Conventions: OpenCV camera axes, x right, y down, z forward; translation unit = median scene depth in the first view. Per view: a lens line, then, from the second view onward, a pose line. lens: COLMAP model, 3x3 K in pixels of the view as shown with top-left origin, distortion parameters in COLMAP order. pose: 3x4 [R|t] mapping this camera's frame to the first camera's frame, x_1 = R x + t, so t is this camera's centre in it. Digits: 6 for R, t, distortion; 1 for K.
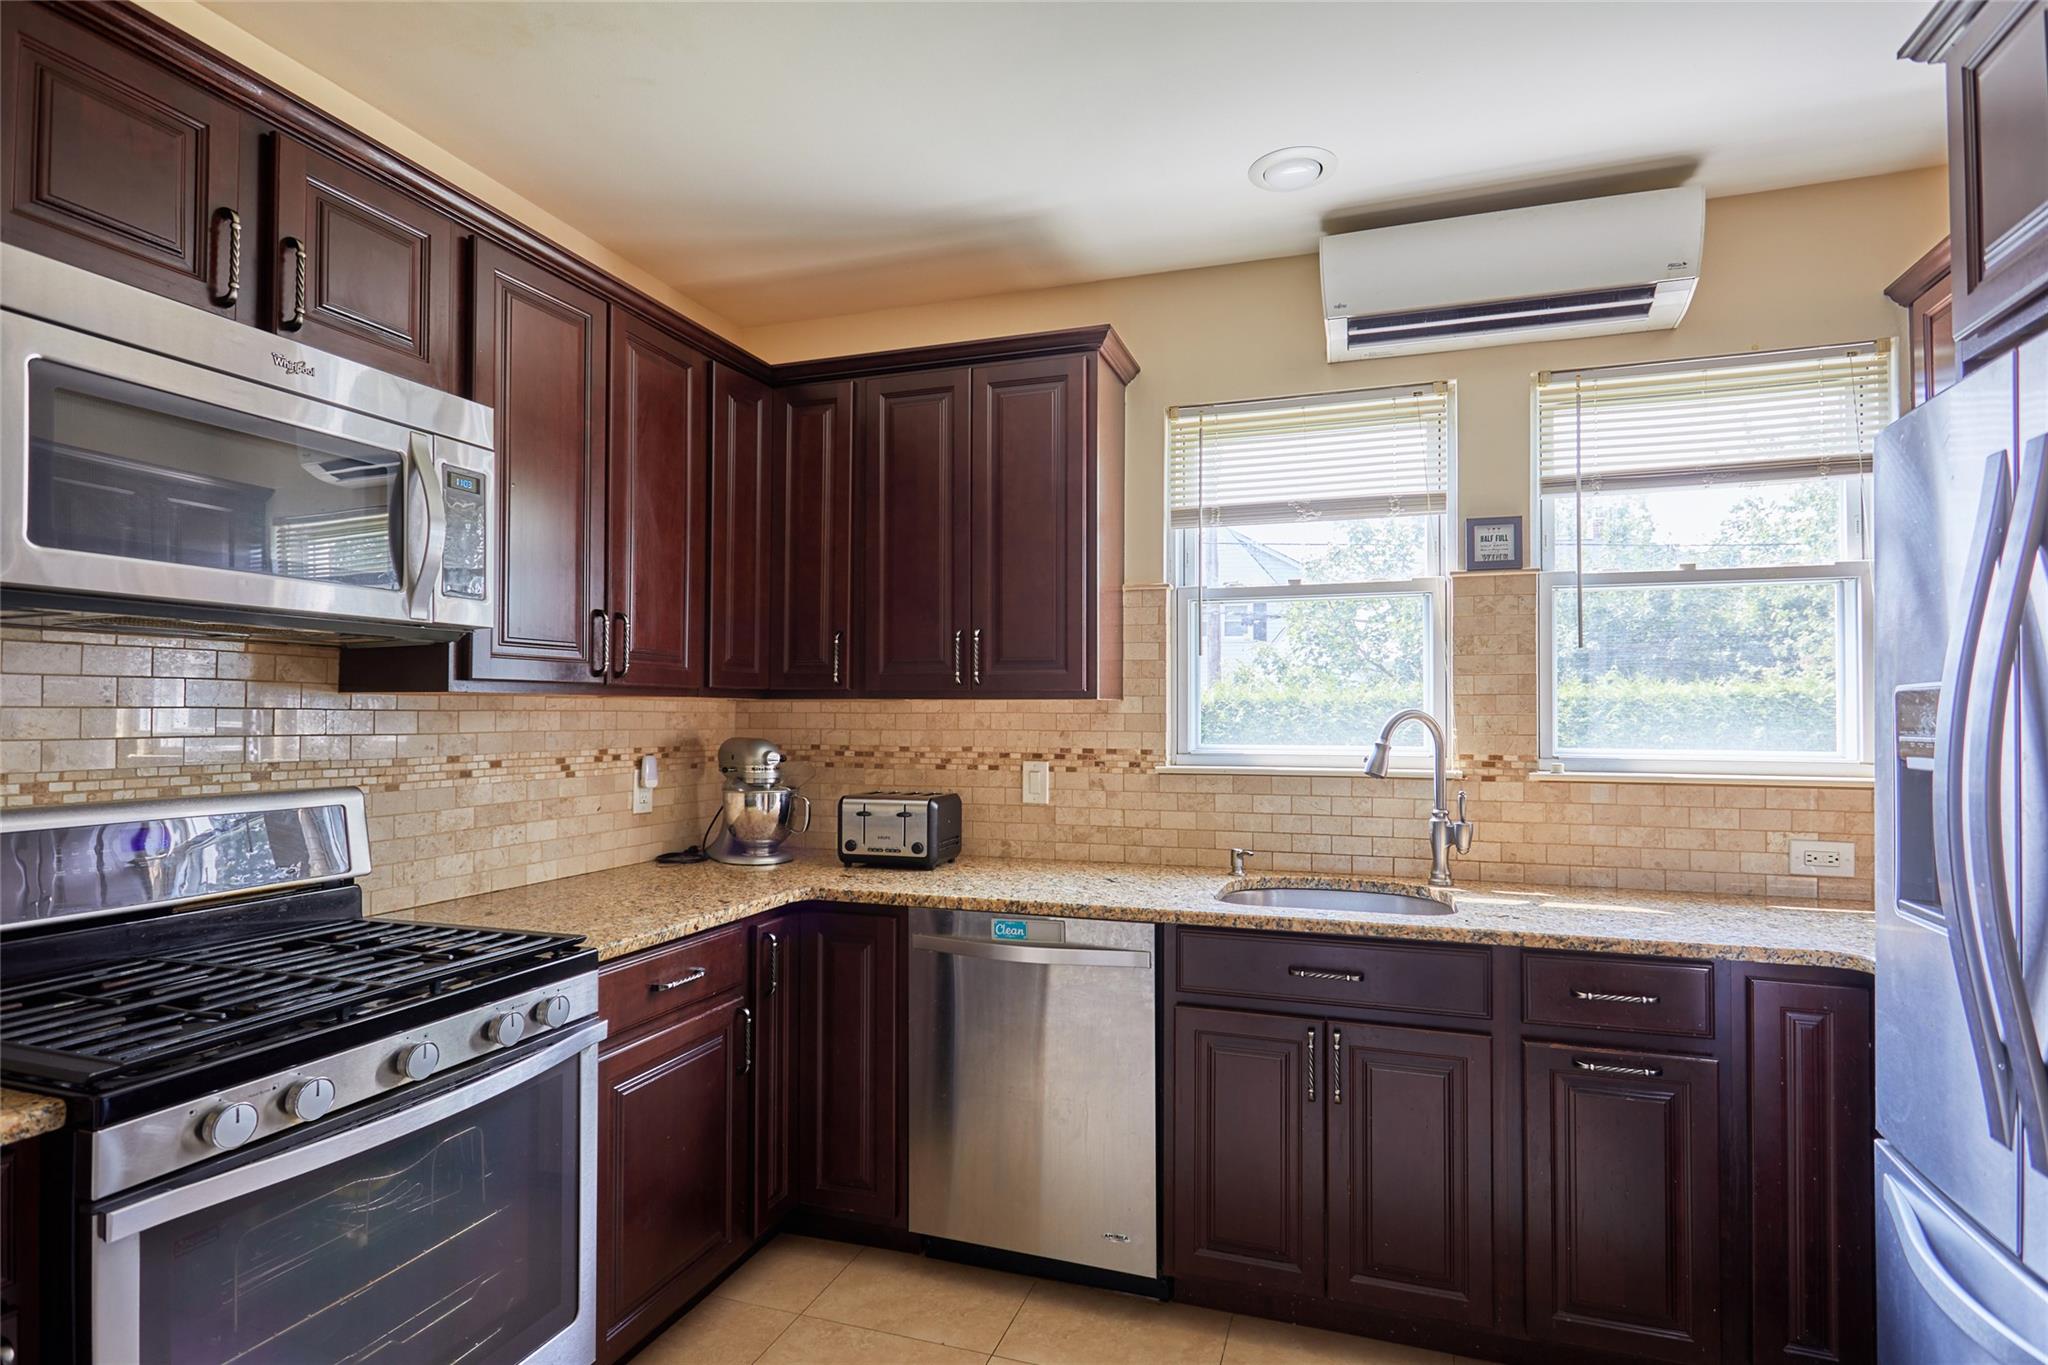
lens RADIAL K [[1045.8, 0, 1024.0], [0, 1045.8, 682.5], [0, 0, 1]] dist [-0.001345, -0.000329]
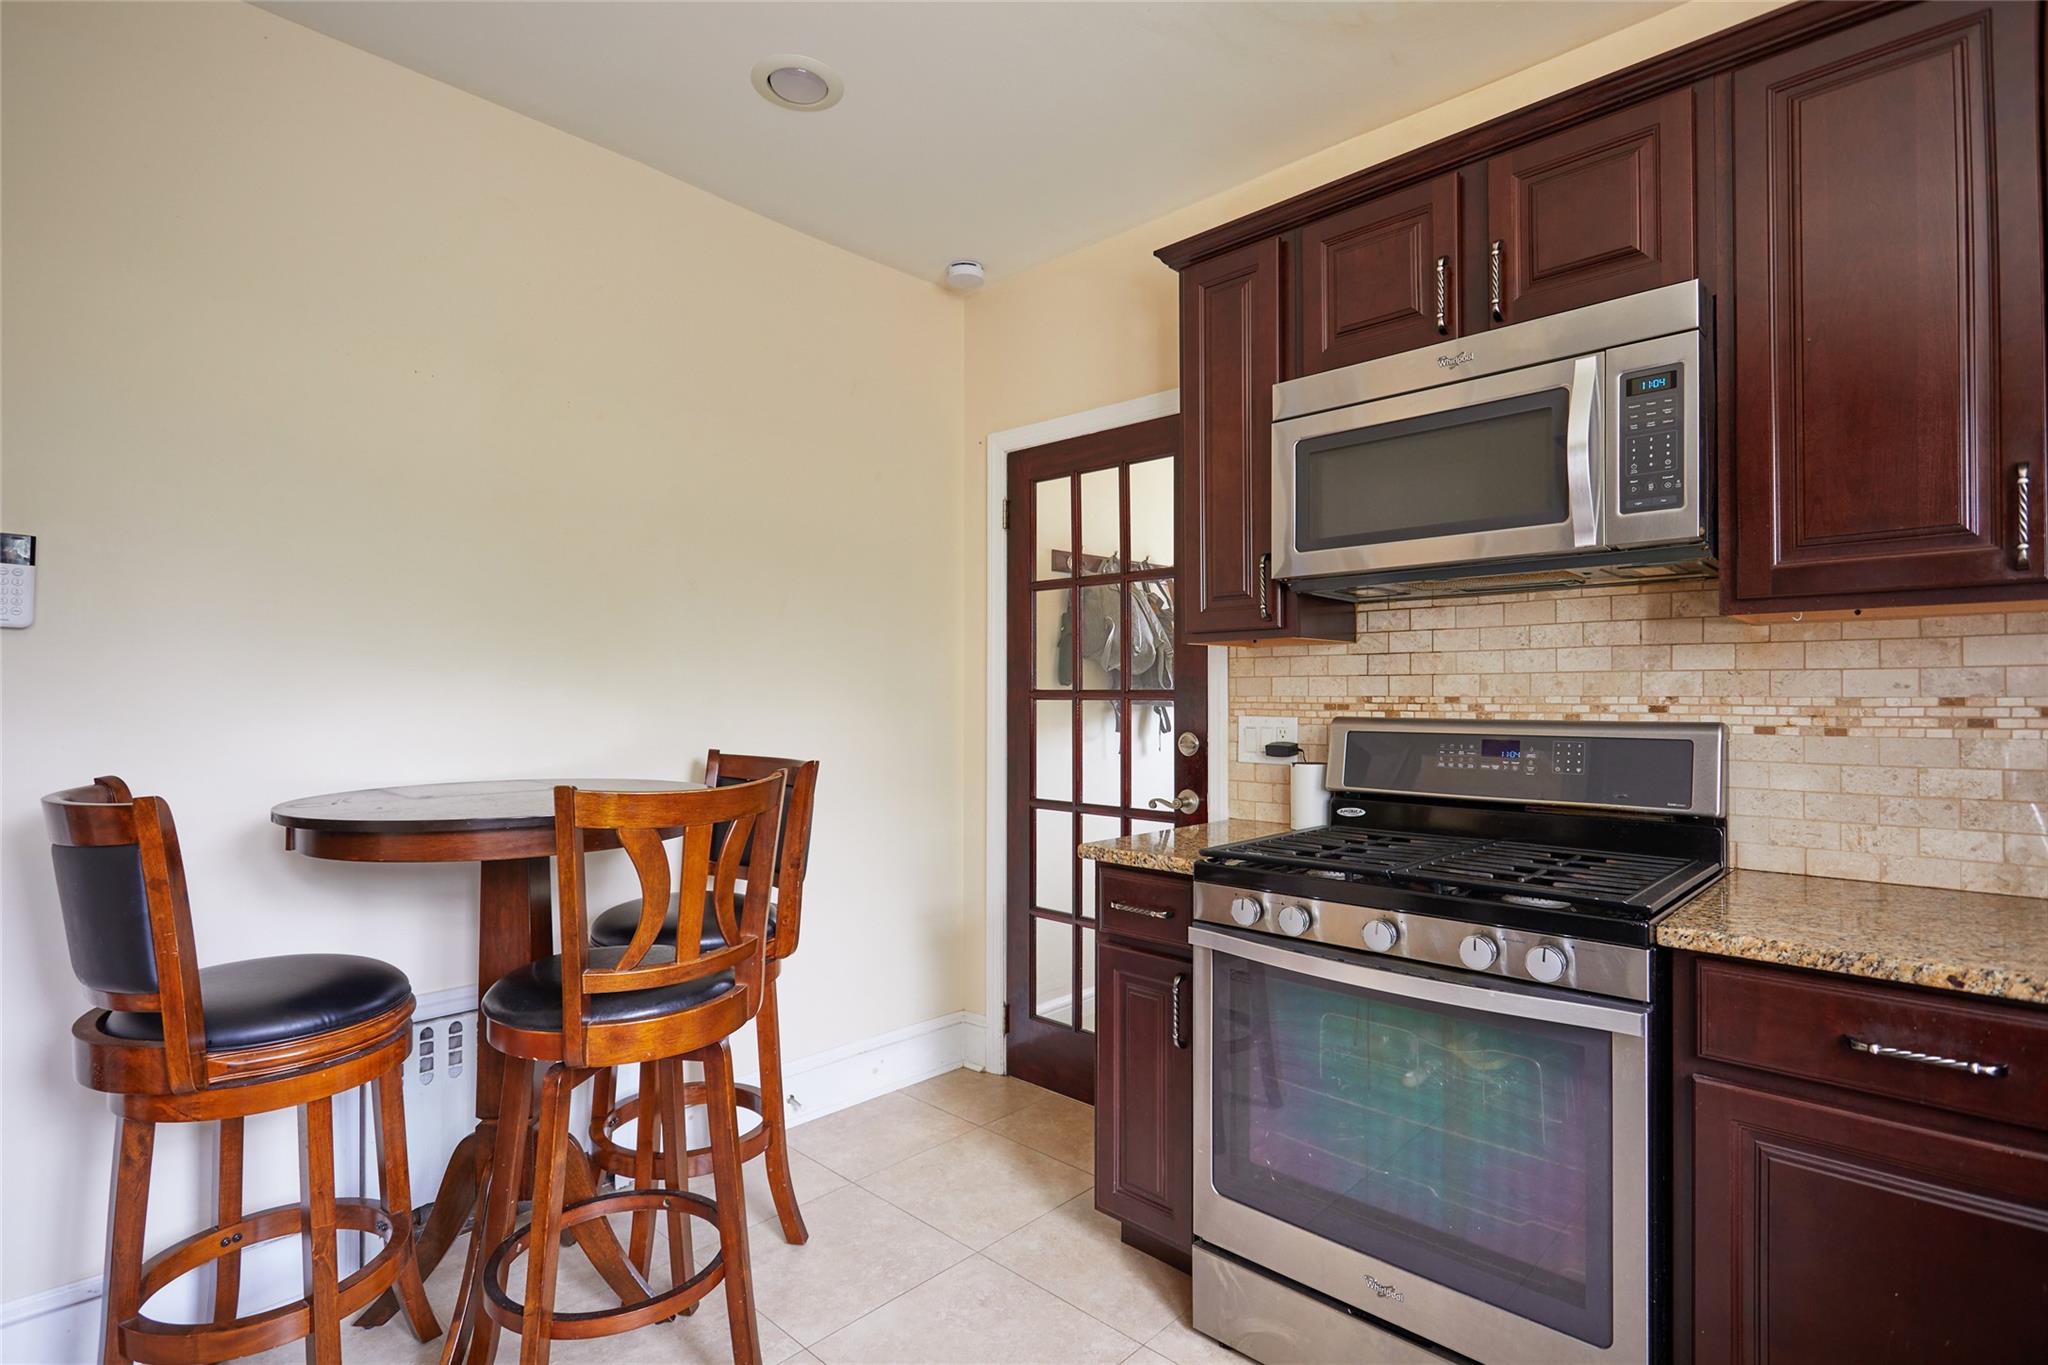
lens RADIAL K [[1045.8, 0, 1024.0], [0, 1045.8, 682.5], [0, 0, 1]] dist [-0.001345, -0.000329]
pose [[-0.444237, -0.011734, -0.895833, 1.196609], [0.031008, 0.999114, -0.028463, 0.173181], [0.895373, -0.040423, -0.443479, 2.117467]]
